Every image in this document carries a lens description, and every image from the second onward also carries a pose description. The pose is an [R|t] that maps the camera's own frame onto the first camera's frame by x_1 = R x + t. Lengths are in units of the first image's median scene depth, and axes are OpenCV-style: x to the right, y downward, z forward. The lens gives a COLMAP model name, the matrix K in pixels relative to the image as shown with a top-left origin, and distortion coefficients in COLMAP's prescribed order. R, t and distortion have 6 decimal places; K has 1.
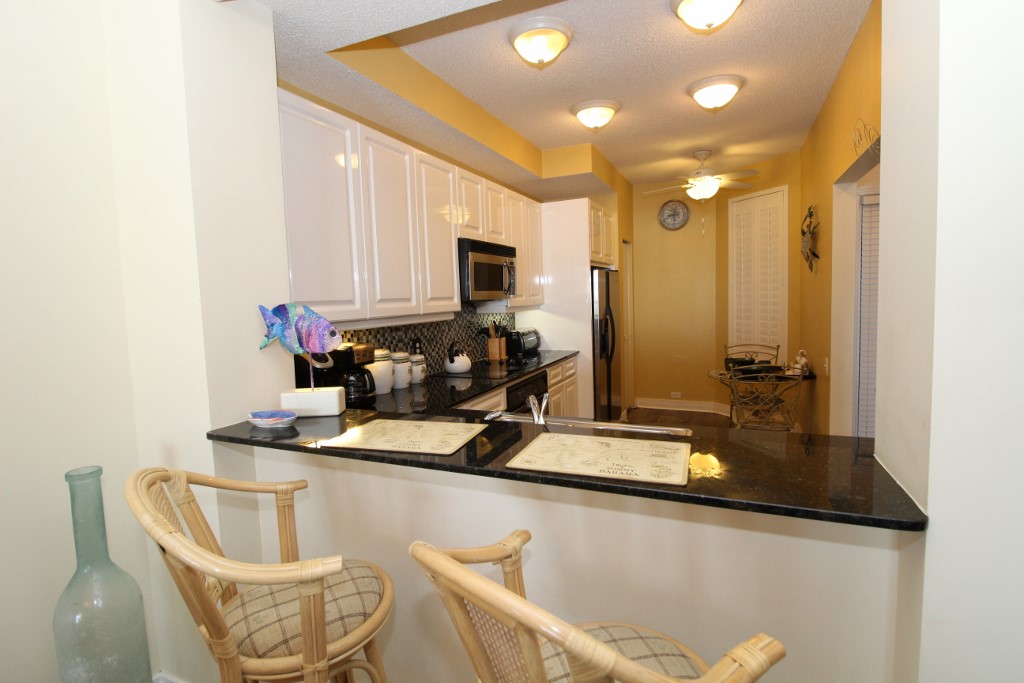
lens RADIAL K [[491.3, 0, 514.1], [0, 491.3, 332.1], [0, 0, 1]] dist [0.003722, 0.000052]
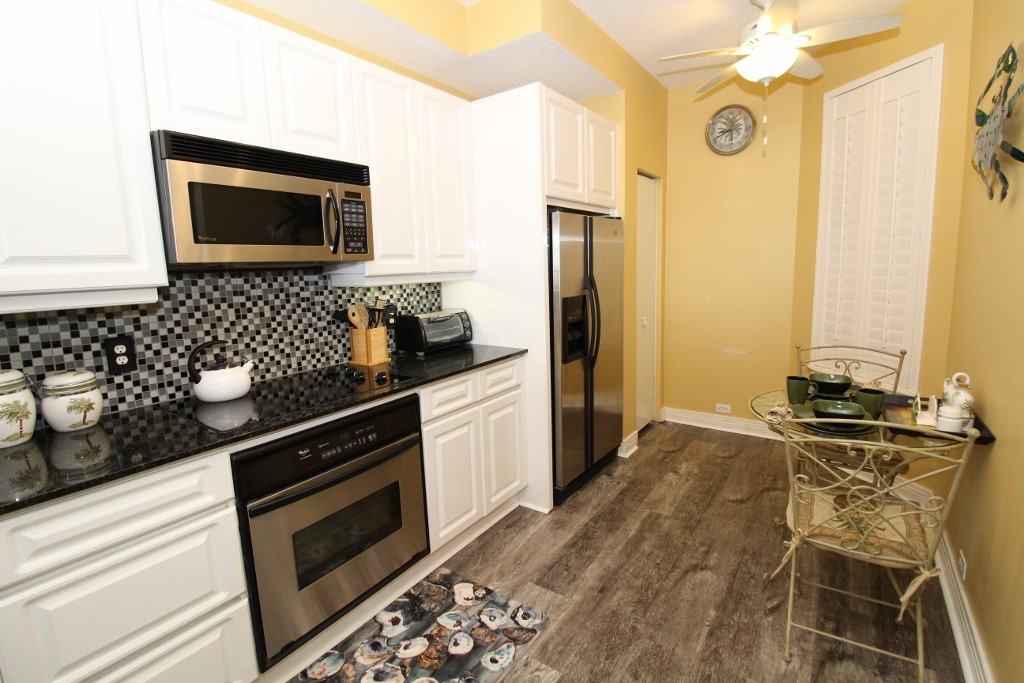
lens RADIAL K [[470.0, 0, 507.4], [0, 470.0, 332.1], [0, 0, 1]] dist [-0.011858, -0.006016]
pose [[0.978577, 0.030132, -0.203662, 0.275353], [-0.015143, 0.997086, 0.074763, -0.031195], [0.205322, -0.070078, 0.976182, 0.531056]]
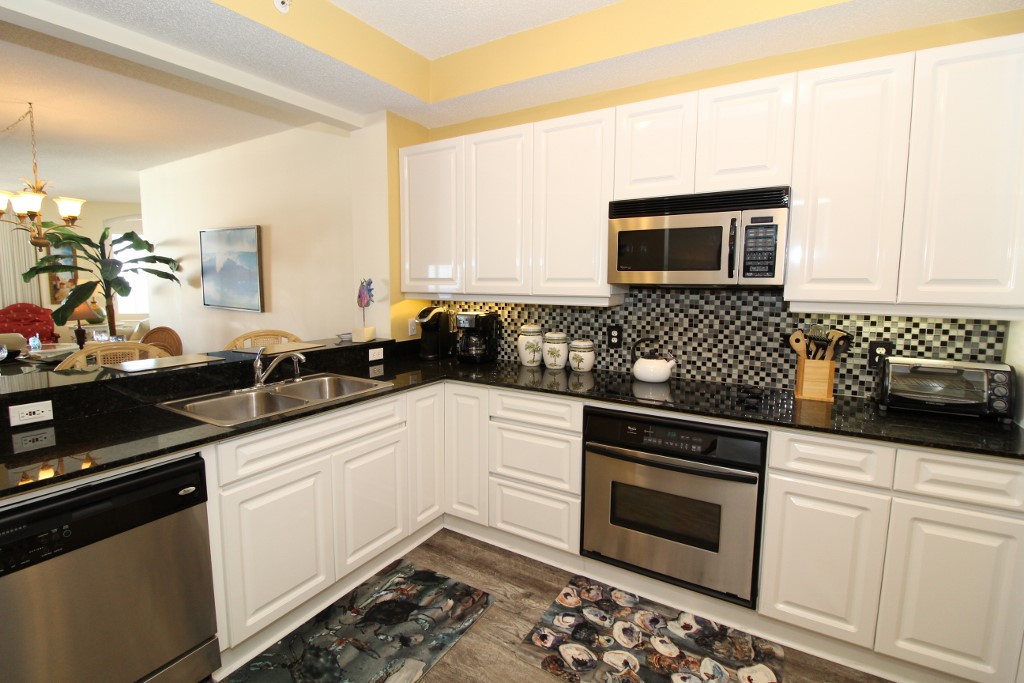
lens RADIAL K [[470.0, 0, 509.1], [0, 470.0, 336.3], [0, 0, 1]] dist [-0.011858, -0.006016]
pose [[-0.140330, 0.143783, -0.979609, 0.566840], [-0.076718, 0.984846, 0.155542, -0.073139], [0.987128, 0.096981, -0.127172, 0.816350]]
